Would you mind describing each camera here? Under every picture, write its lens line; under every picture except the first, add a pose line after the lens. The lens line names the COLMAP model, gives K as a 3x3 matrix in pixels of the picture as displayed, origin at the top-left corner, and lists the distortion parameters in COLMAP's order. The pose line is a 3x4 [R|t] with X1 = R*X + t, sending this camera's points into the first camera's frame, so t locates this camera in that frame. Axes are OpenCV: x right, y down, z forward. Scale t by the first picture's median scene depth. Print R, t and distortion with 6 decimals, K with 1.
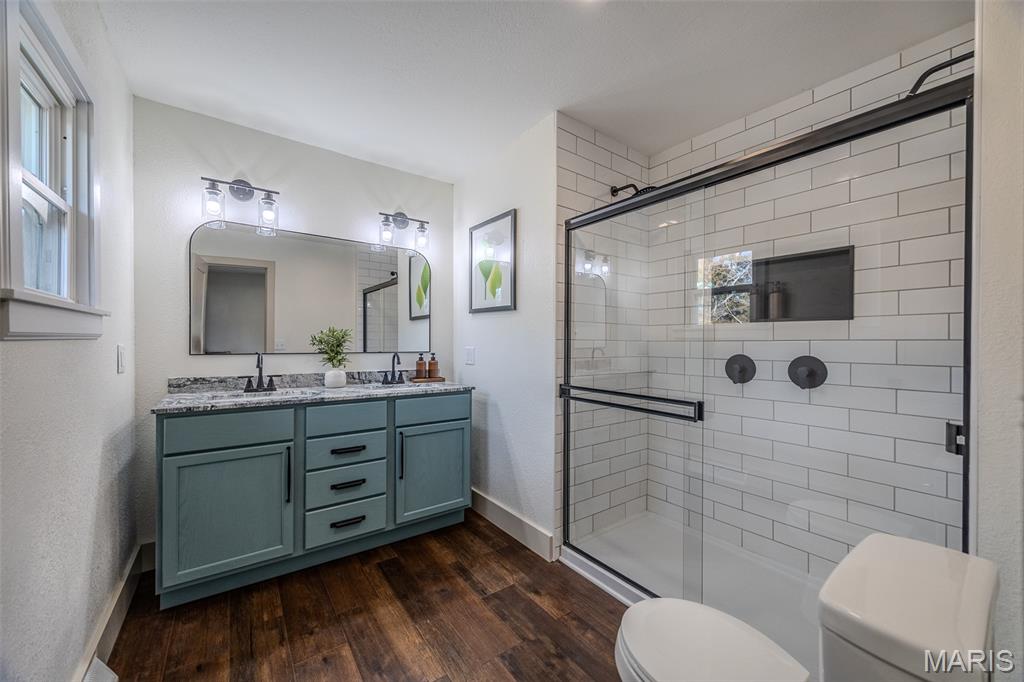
lens RADIAL K [[389.7, 0, 511.5], [0, 389.7, 339.6], [0, 0, 1]] dist [-0.002638, -0.000330]
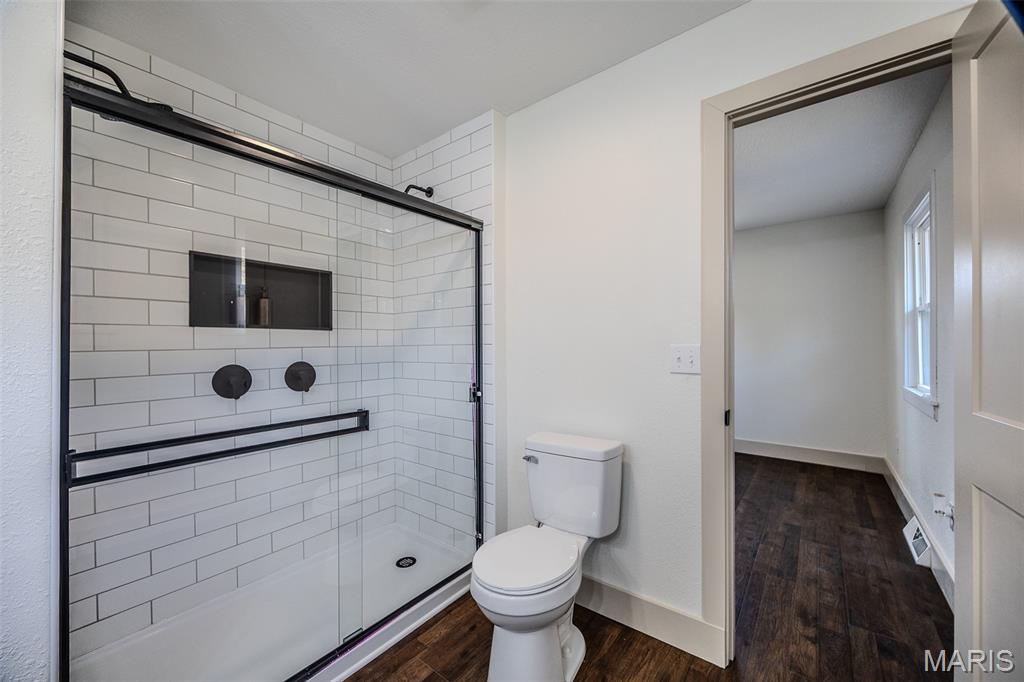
lens RADIAL K [[389.7, 0, 514.8], [0, 389.7, 345.3], [0, 0, 1]] dist [-0.002638, -0.000330]
pose [[-0.271837, -0.000998, 0.962343, -0.482734], [0.005978, 0.999978, 0.002726, -0.003347], [-0.962325, 0.006493, -0.271825, 0.752529]]
